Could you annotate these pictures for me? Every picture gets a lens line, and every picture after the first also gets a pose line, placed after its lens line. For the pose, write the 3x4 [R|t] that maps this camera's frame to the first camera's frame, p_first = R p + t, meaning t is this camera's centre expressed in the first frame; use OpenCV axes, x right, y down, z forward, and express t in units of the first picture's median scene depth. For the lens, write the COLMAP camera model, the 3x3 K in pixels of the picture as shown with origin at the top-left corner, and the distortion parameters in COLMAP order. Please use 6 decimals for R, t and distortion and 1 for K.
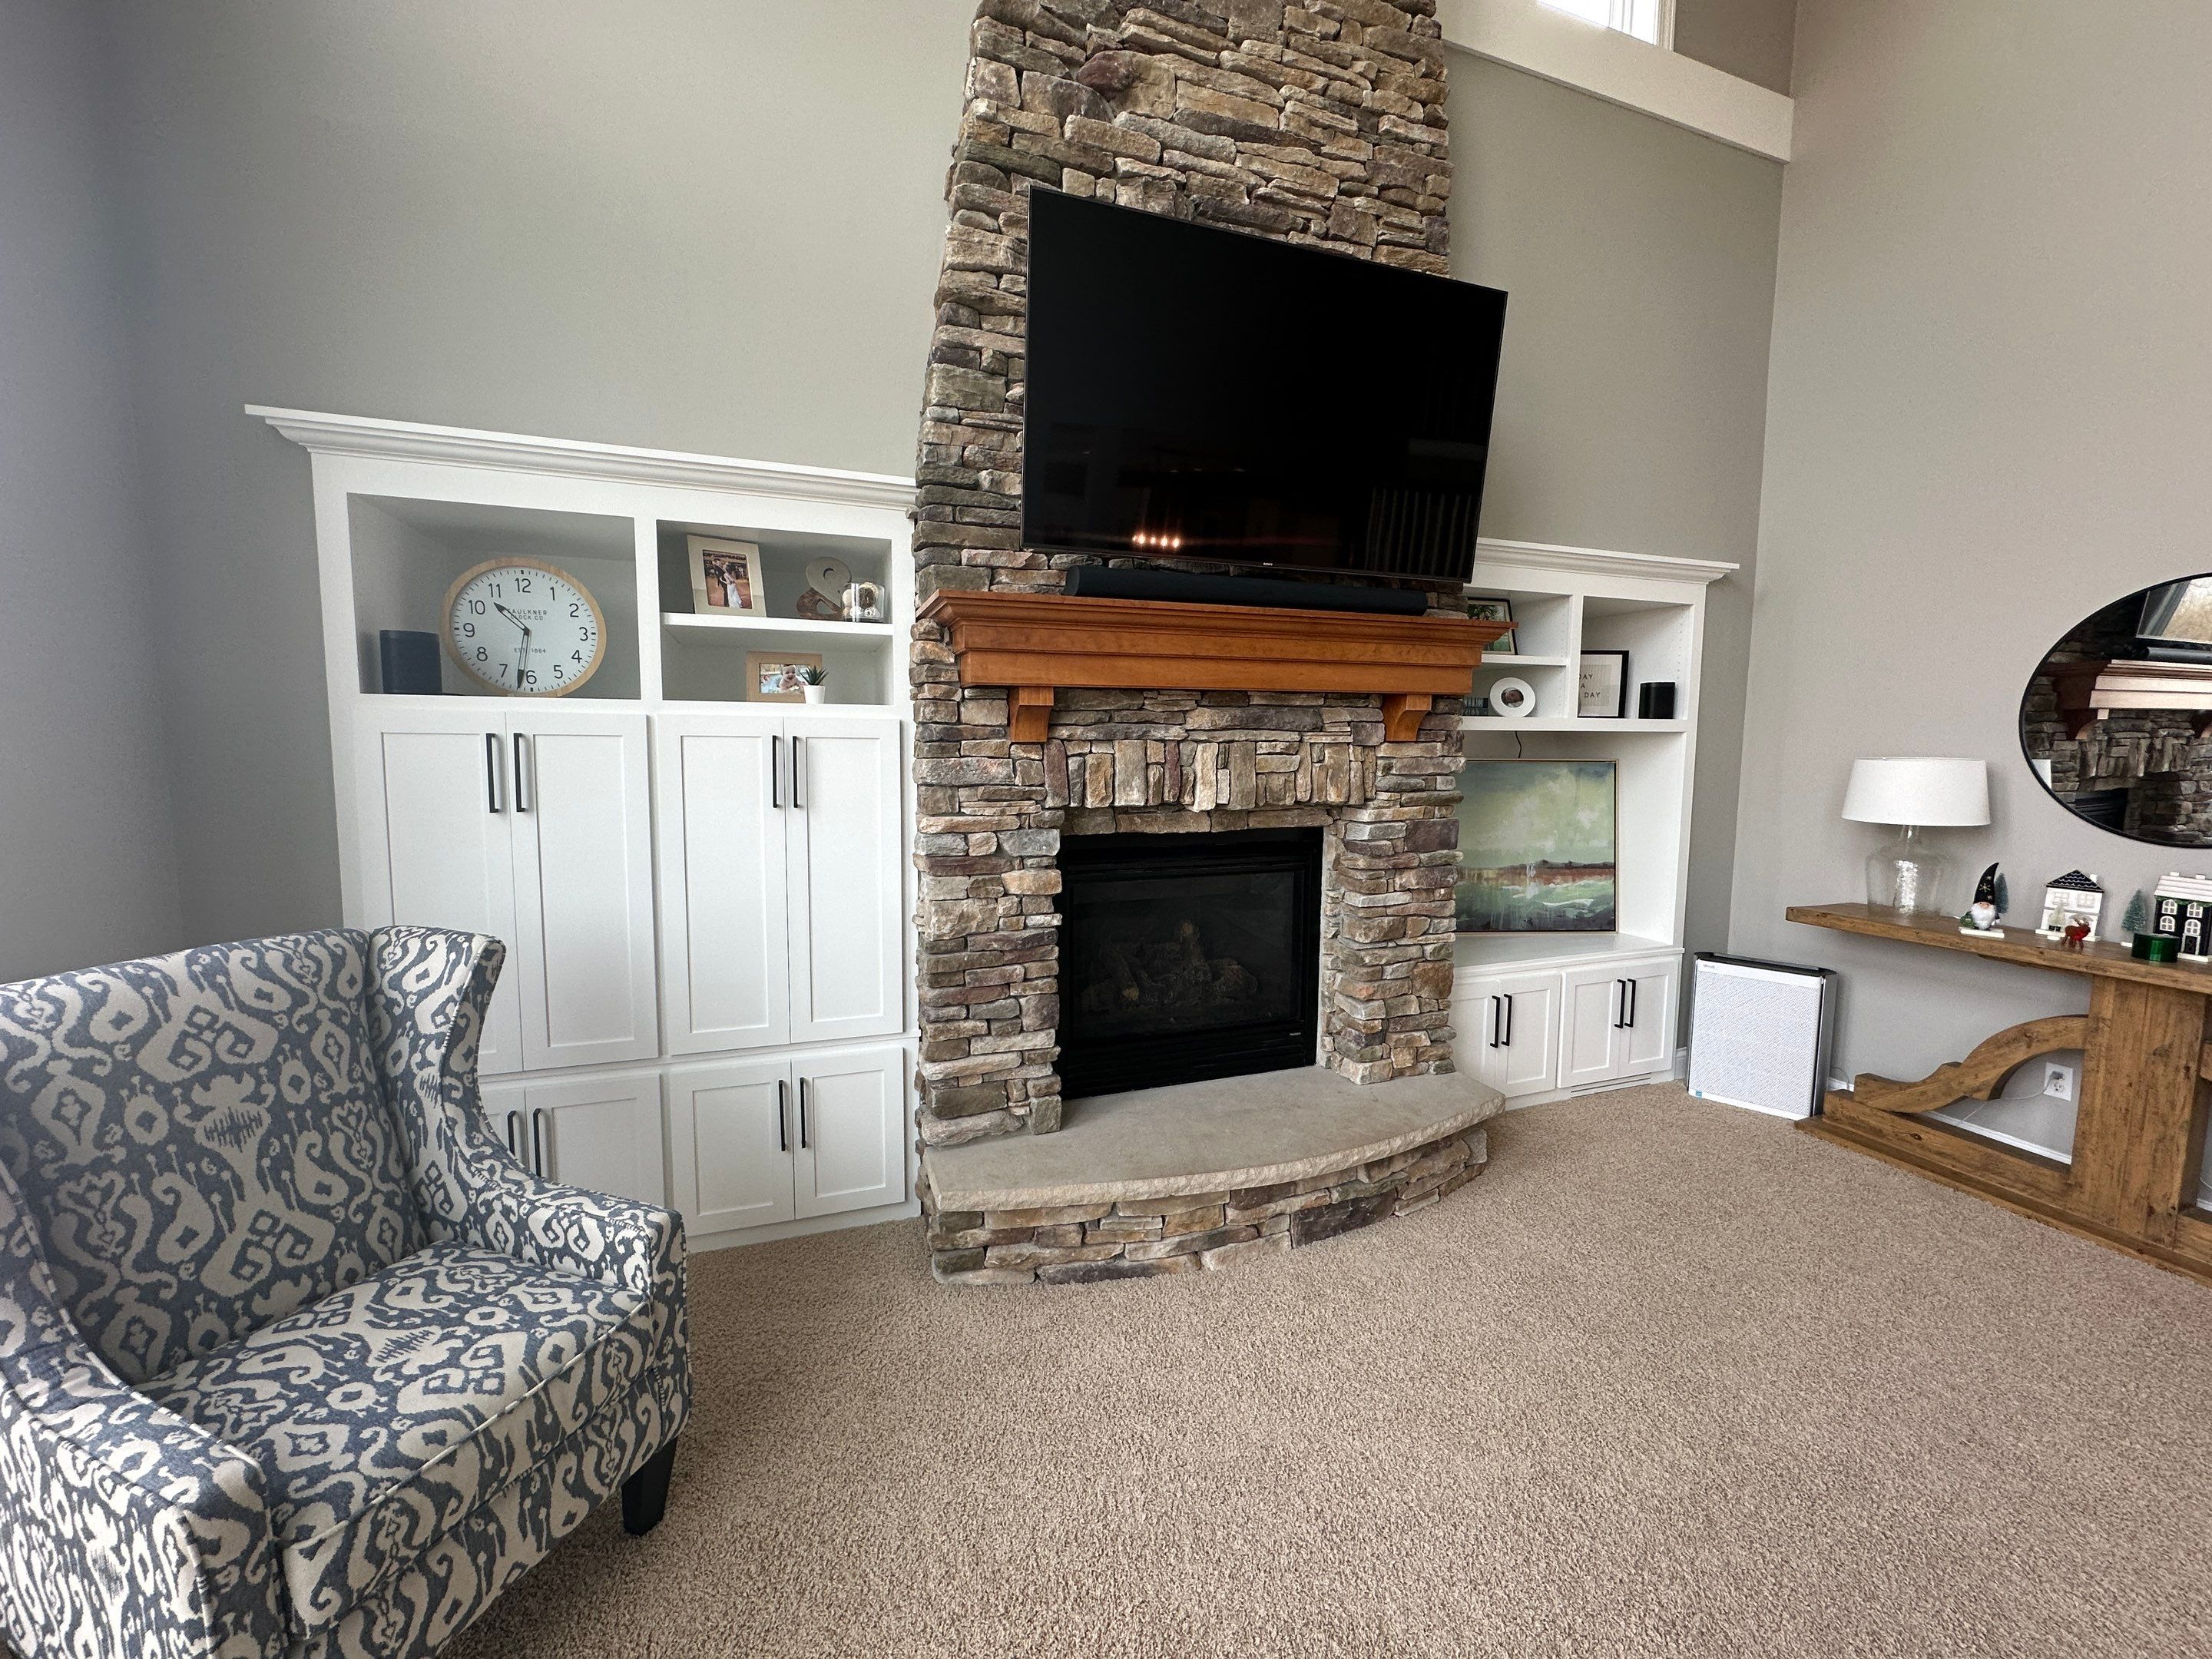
lens RADIAL K [[880.9, 0, 1104.5], [0, 880.9, 828.6], [0, 0, 1]] dist [-0.005719, 0.001564]
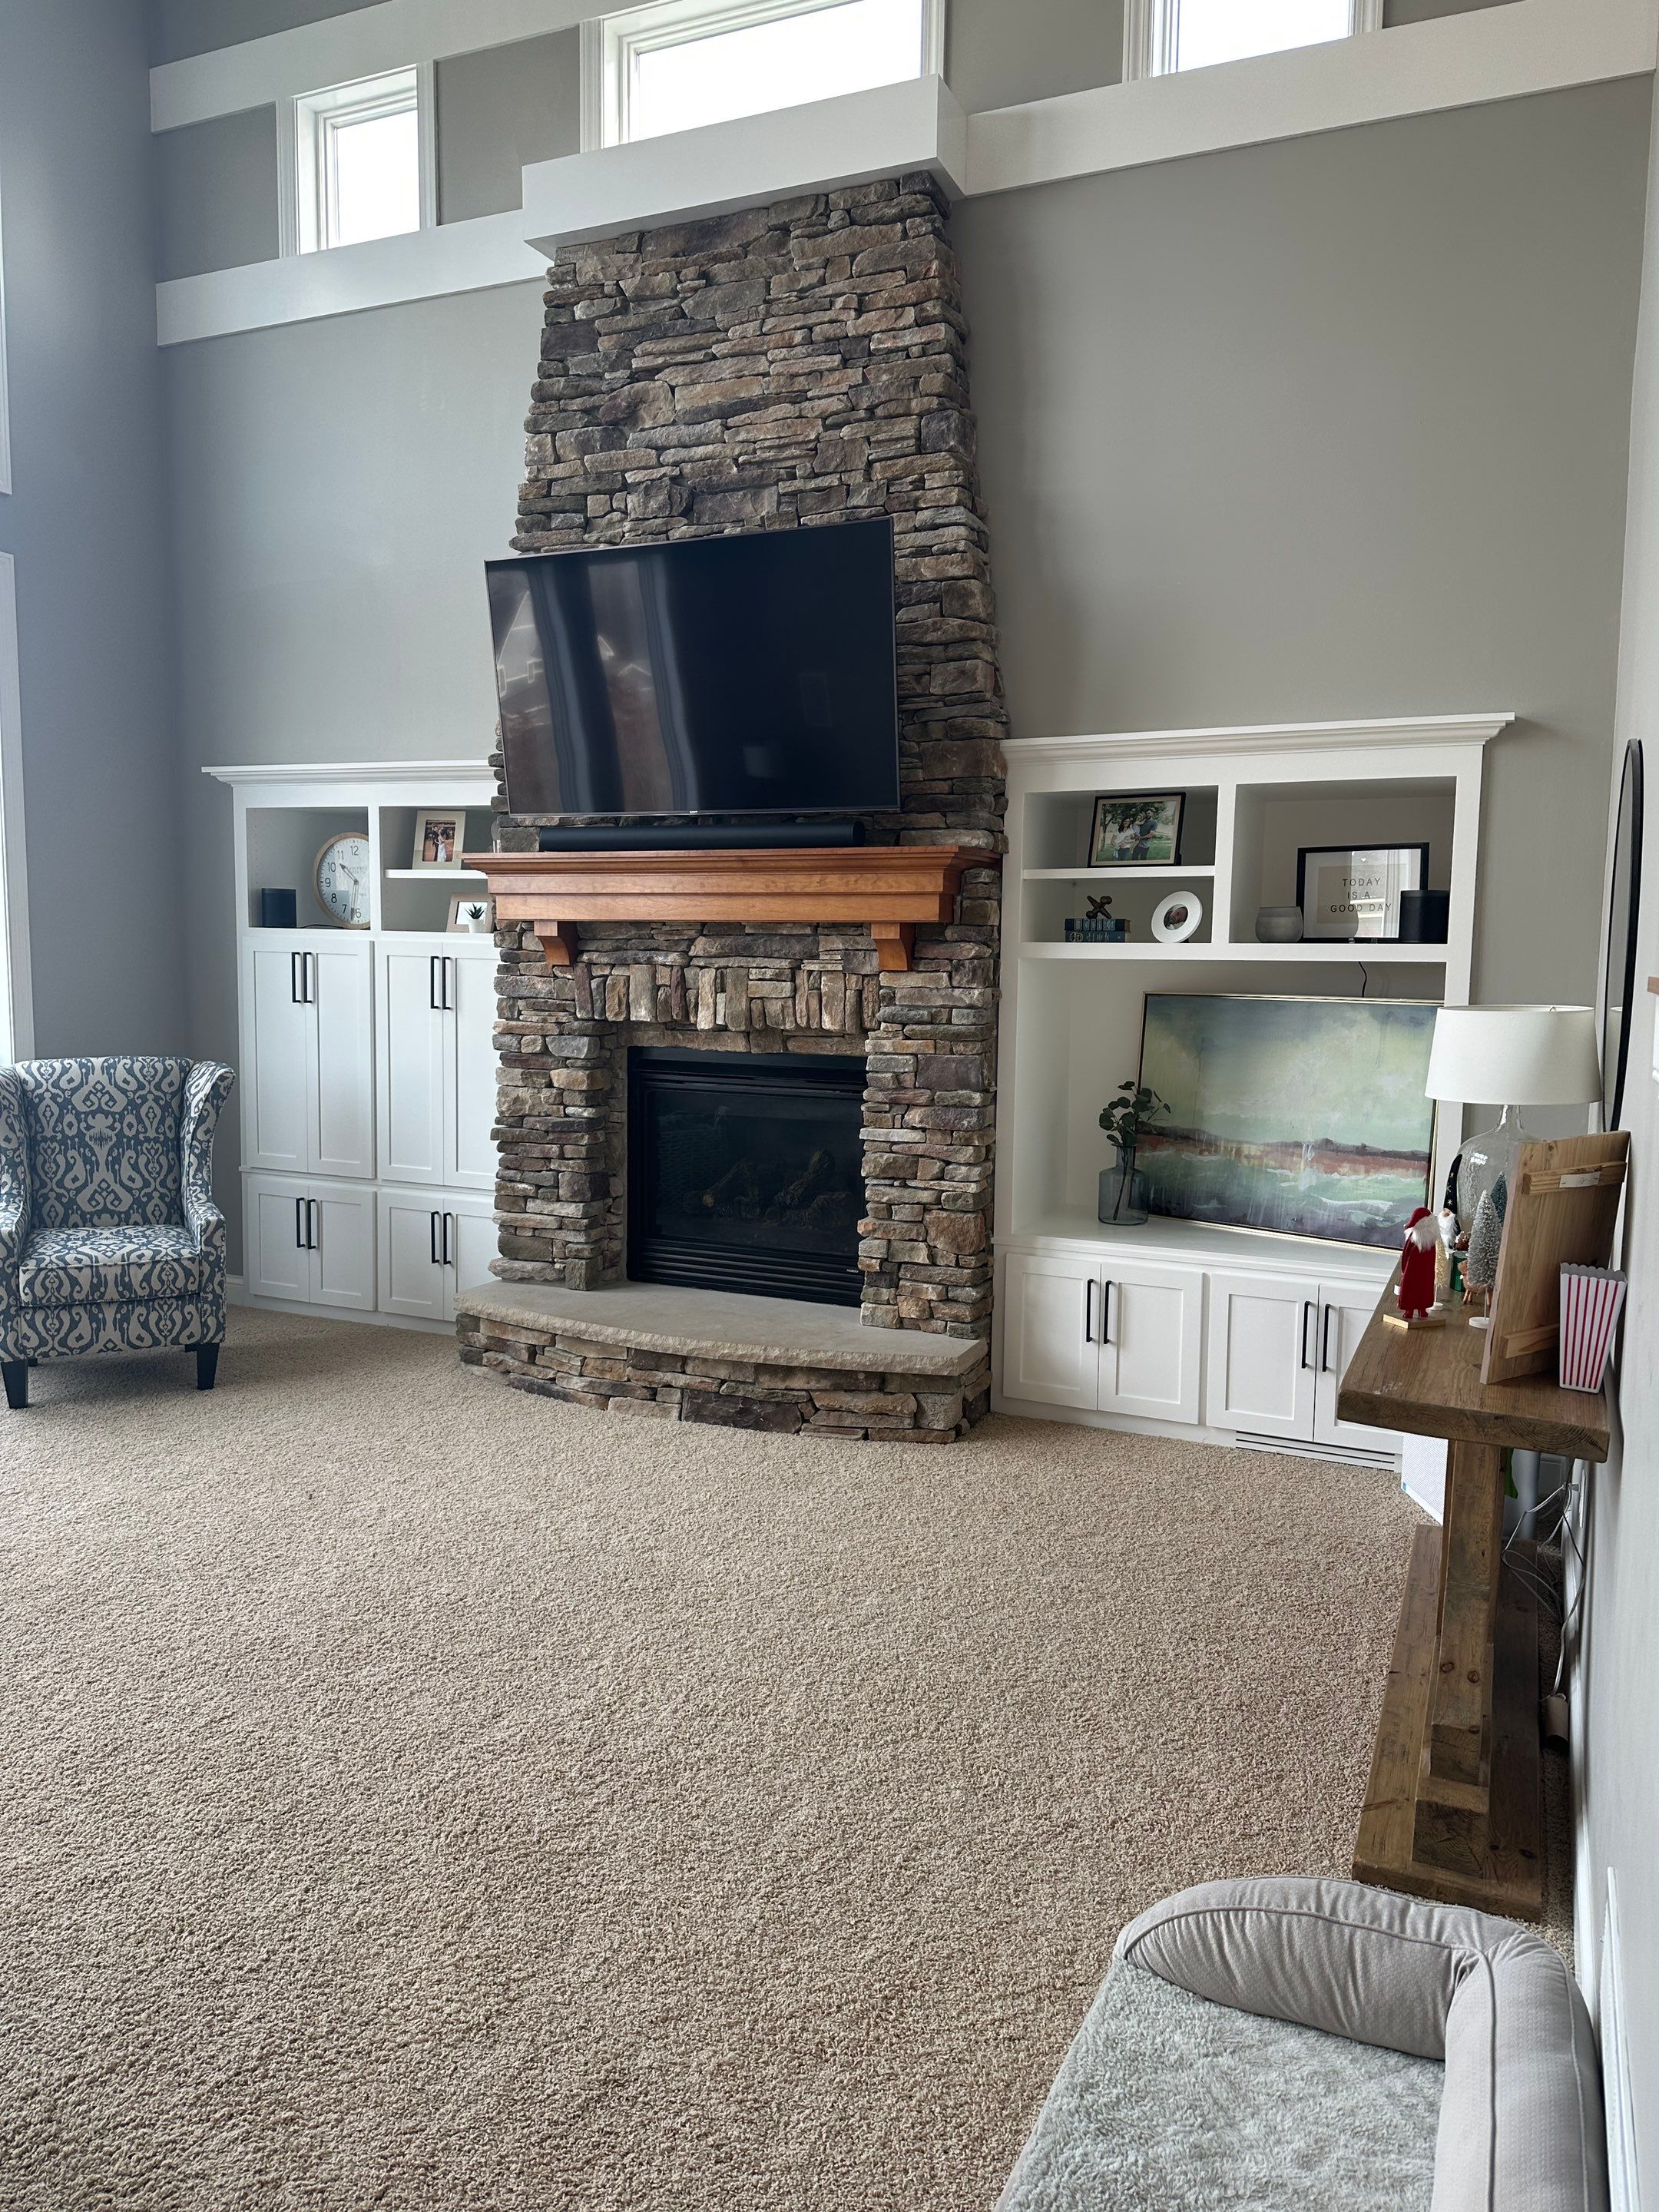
lens RADIAL K [[1582.0, 0, 881.9], [0, 1582.0, 1119.9], [0, 0, 1]] dist [0.045471, -0.031909]
pose [[0.722285, 0.085005, -0.686352, 1.776814], [-0.077936, 0.996100, 0.041352, -0.007560], [0.687191, 0.023623, 0.726093, -0.301794]]
